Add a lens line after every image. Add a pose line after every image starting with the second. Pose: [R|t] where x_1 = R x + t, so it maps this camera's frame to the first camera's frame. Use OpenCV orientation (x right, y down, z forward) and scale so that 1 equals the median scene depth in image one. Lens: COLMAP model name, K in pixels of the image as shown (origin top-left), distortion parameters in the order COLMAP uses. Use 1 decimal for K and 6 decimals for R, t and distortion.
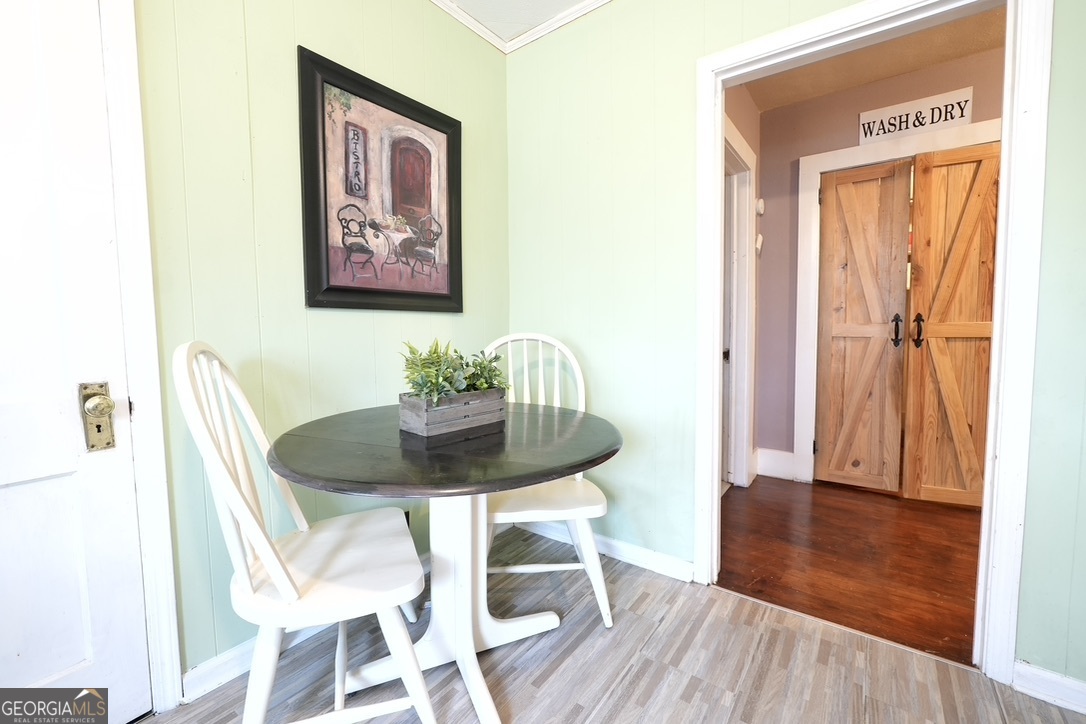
lens RADIAL K [[452.6, 0, 546.9], [0, 452.6, 356.2], [0, 0, 1]] dist [-0.003037, 0.000178]
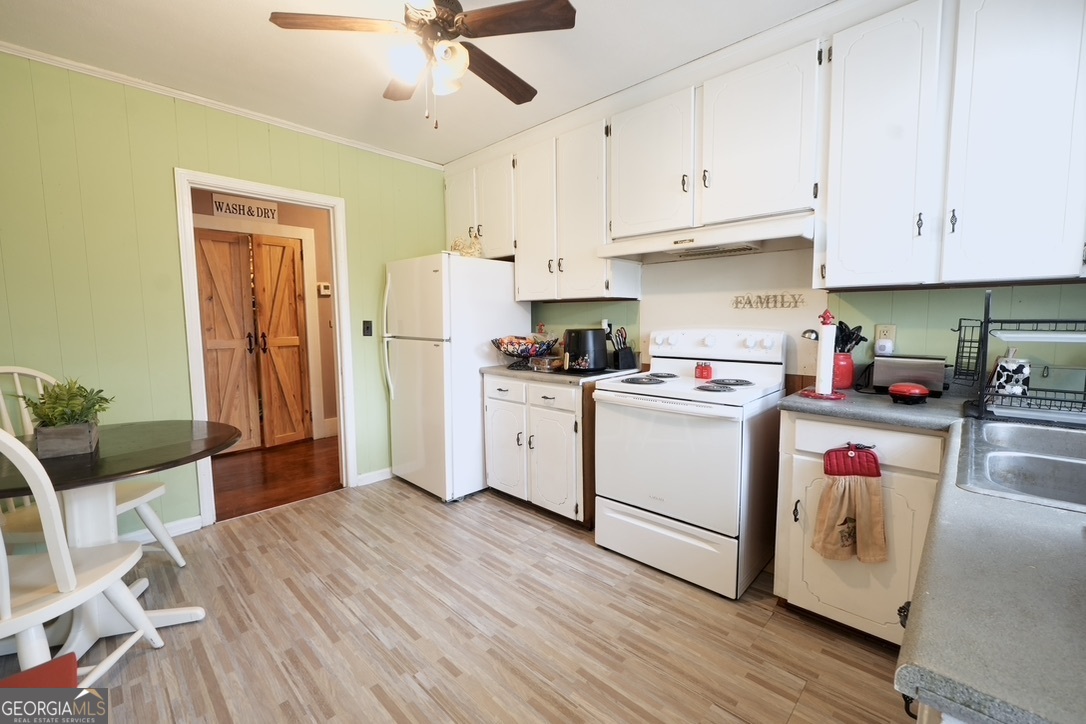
lens RADIAL K [[452.6, 0, 545.5], [0, 452.6, 358.8], [0, 0, 1]] dist [-0.003037, 0.000178]
pose [[0.133455, -0.079075, 0.987895, -0.666042], [0.069308, 0.995116, 0.070290, -0.044747], [-0.988629, 0.059088, 0.138283, -0.227567]]
